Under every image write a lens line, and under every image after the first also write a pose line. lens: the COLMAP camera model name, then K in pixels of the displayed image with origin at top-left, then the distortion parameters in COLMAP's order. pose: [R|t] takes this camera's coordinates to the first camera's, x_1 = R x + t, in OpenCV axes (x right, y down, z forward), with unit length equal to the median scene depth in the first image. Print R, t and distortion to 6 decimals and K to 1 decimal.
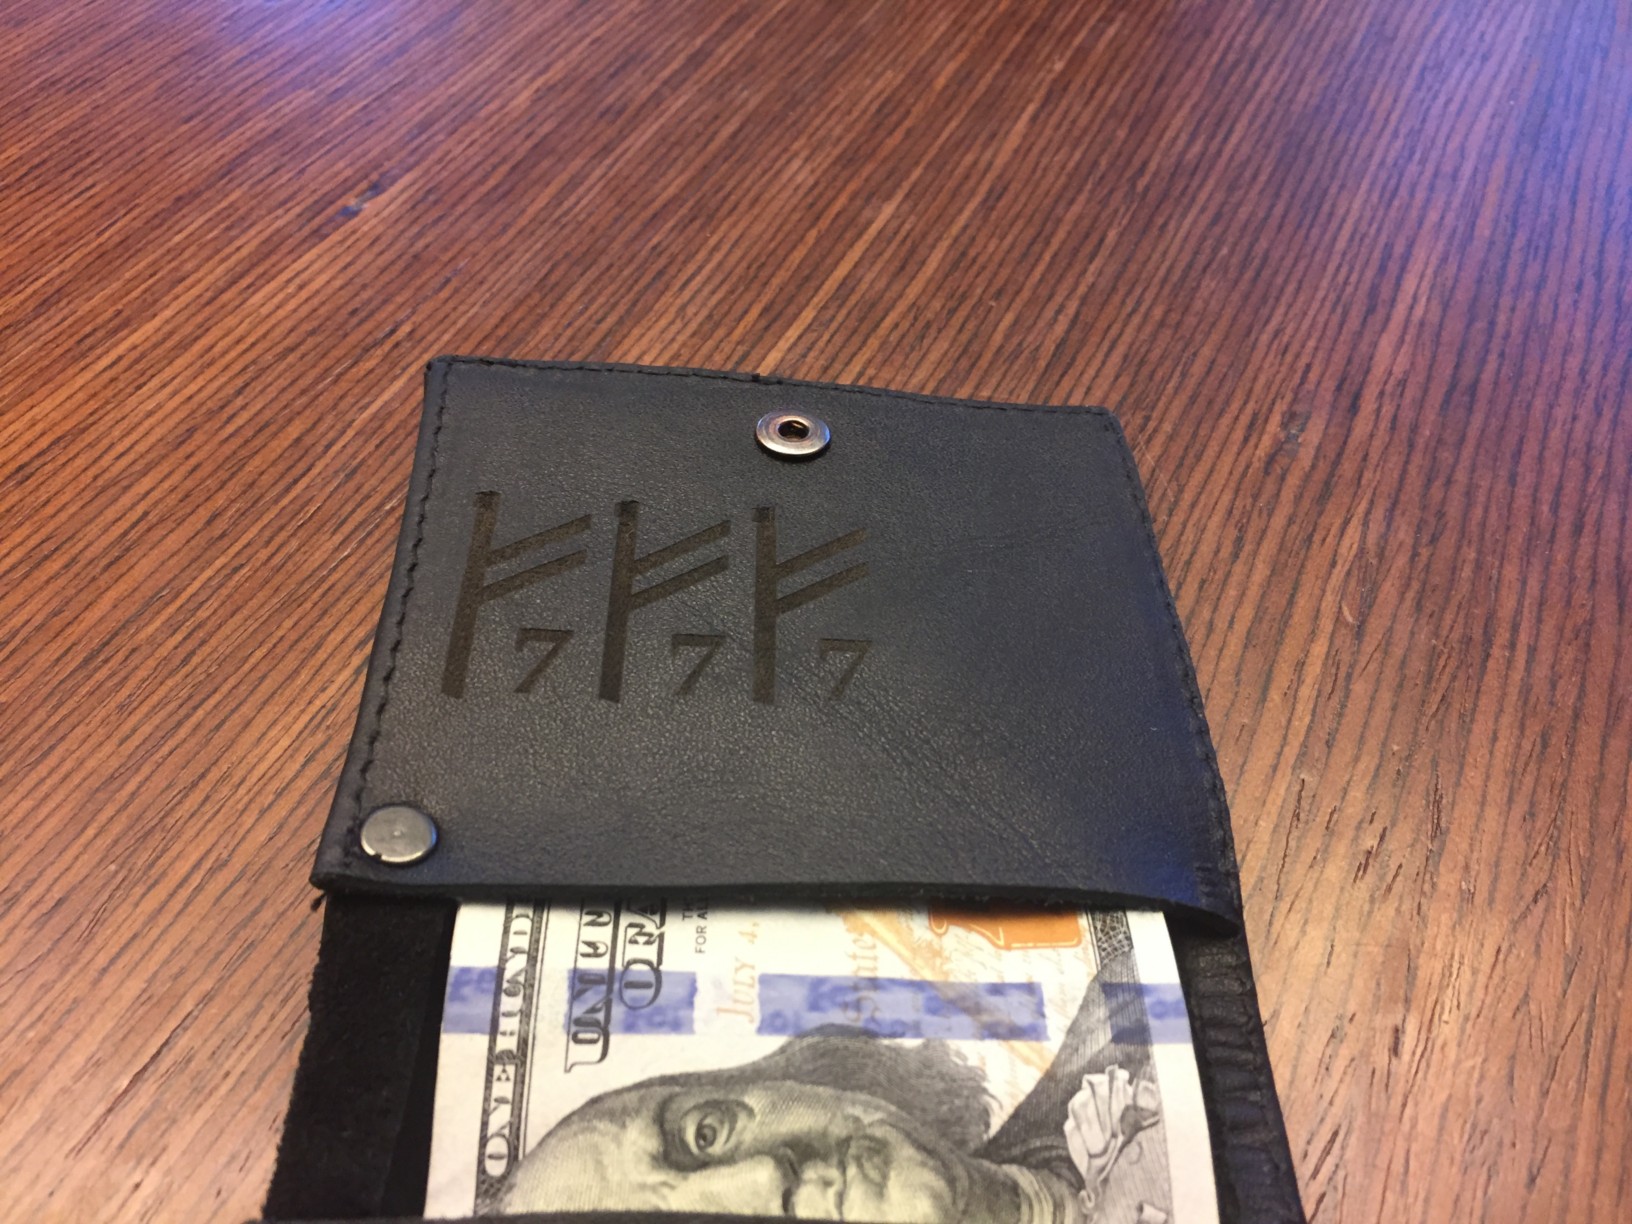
lens RADIAL K [[1409.6, 0, 815.9], [0, 1409.6, 607.2], [0, 0, 1]] dist [0.070616, -0.117682]
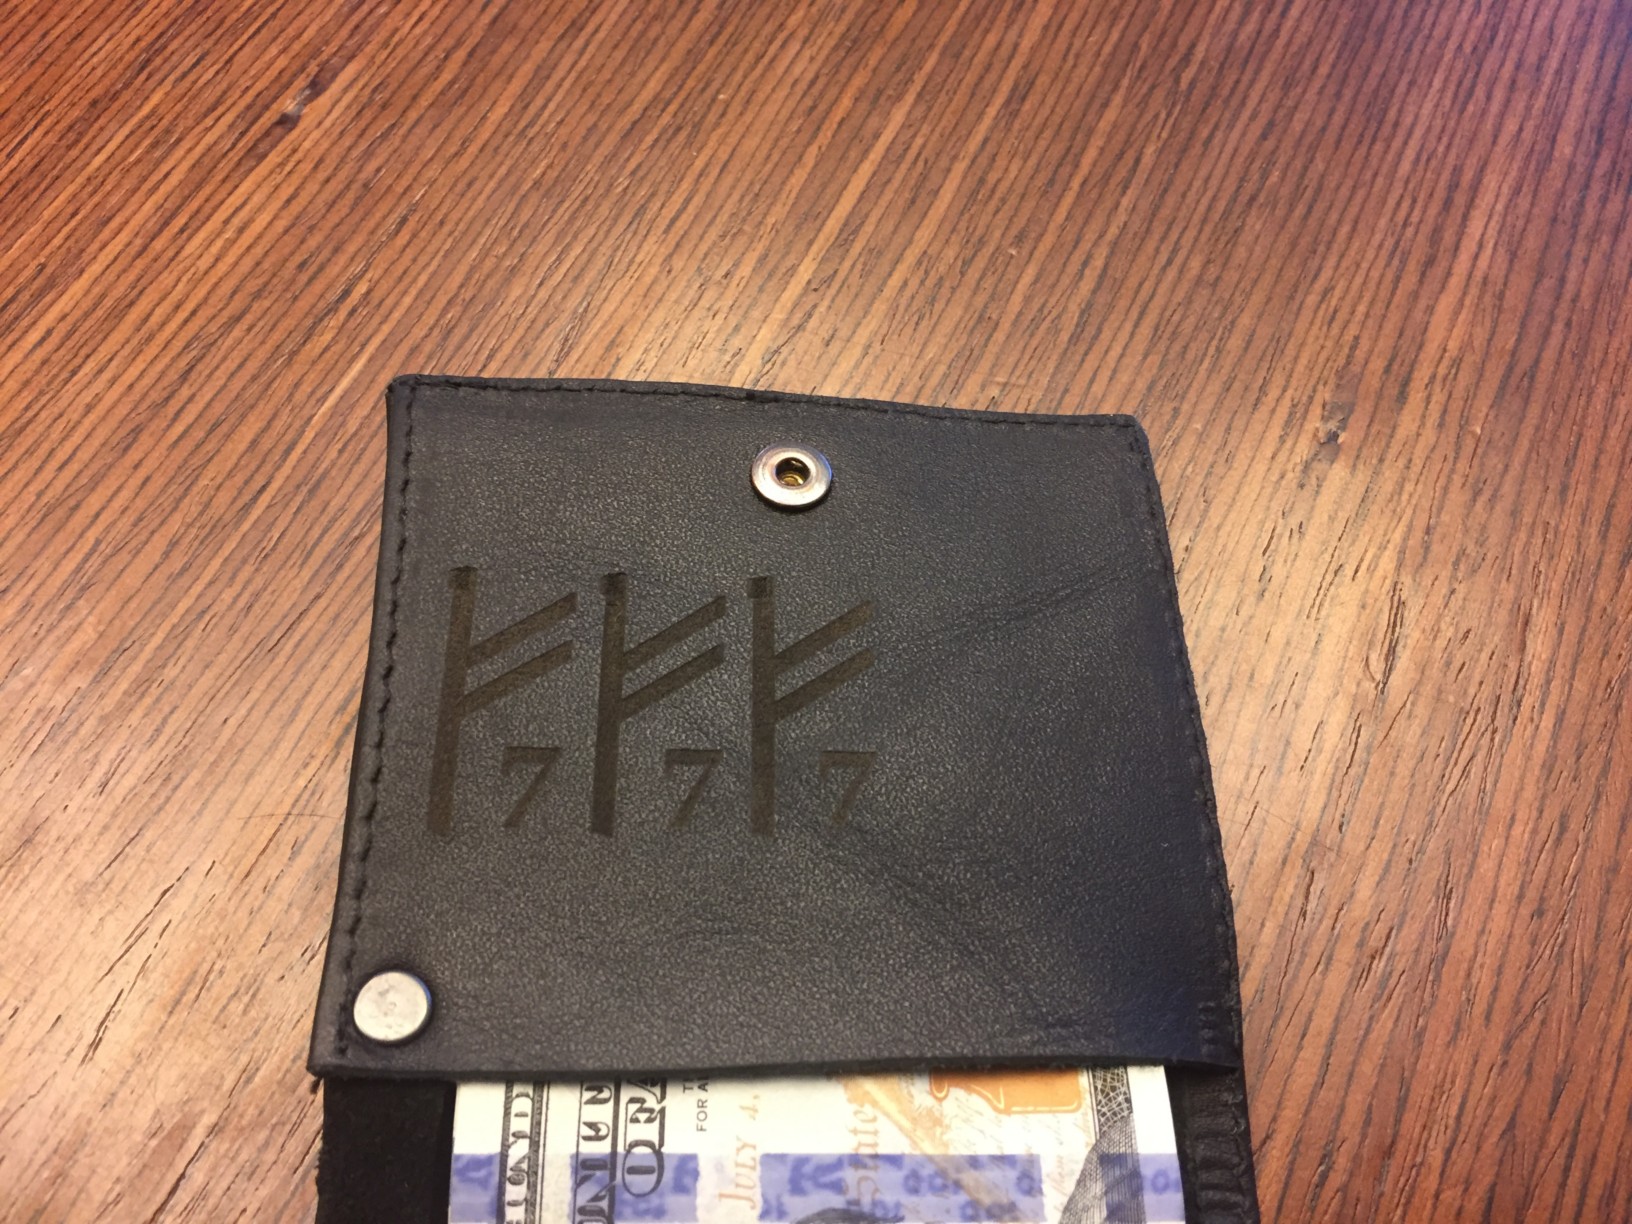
lens RADIAL K [[1409.6, 0, 820.2], [0, 1409.6, 622.5], [0, 0, 1]] dist [0.070616, -0.117682]
pose [[0.999986, 0.000941, 0.005287, -0.002273], [-0.002244, 0.967687, 0.252145, -0.242645], [-0.004879, -0.252154, 0.967675, 0.078479]]
